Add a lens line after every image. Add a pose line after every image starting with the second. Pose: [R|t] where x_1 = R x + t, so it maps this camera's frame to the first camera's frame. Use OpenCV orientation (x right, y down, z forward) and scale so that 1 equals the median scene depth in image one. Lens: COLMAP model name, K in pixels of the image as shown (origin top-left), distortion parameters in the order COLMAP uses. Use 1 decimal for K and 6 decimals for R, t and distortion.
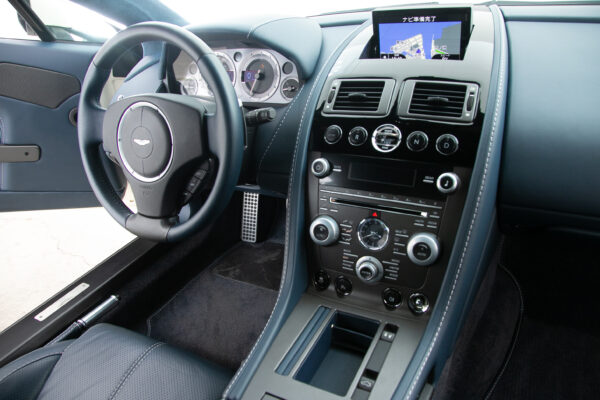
lens RADIAL K [[421.8, 0, 300.0], [0, 421.8, 200.0], [0, 0, 1]] dist [-0.094163, 0.003737]
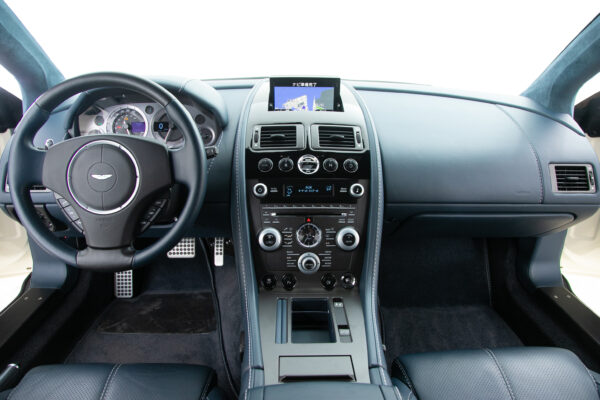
lens RADIAL K [[421.8, 0, 300.0], [0, 421.8, 200.0], [0, 0, 1]] dist [-0.094163, 0.003737]
pose [[0.873519, -0.061104, 0.482939, -0.469641], [0.144190, 0.980048, -0.136803, 0.144872], [-0.464944, 0.189135, 0.864902, -0.154399]]
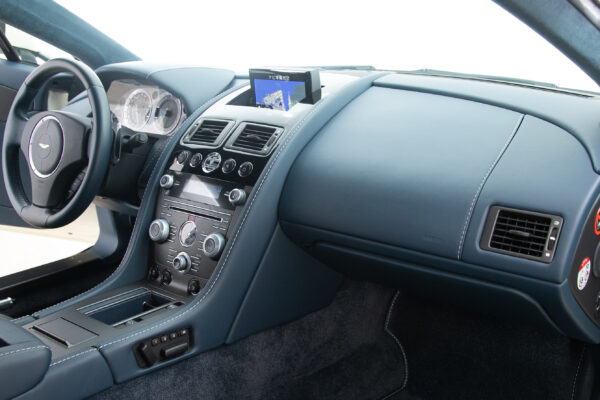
lens RADIAL K [[643.3, 0, 300.2], [0, 643.3, 216.1], [0, 0, 1]] dist [0.018747, -0.001054]
pose [[0.976235, 0.135558, -0.169085, 0.792988], [-0.164804, 0.971030, -0.173033, 0.298223], [0.140730, 0.196787, 0.970294, -0.818460]]
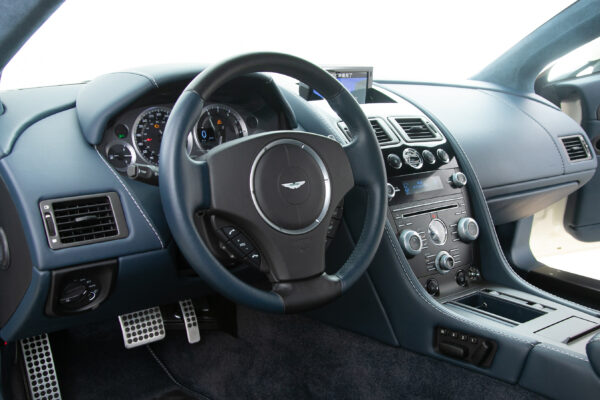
lens RADIAL K [[643.3, 0, 300.2], [0, 643.3, 216.1], [0, 0, 1]] dist [0.018747, -0.001054]
pose [[0.432983, -0.120277, 0.893341, -1.593564], [0.386884, 0.919928, -0.063658, 0.003977], [-0.814154, 0.373183, 0.444847, 0.461156]]
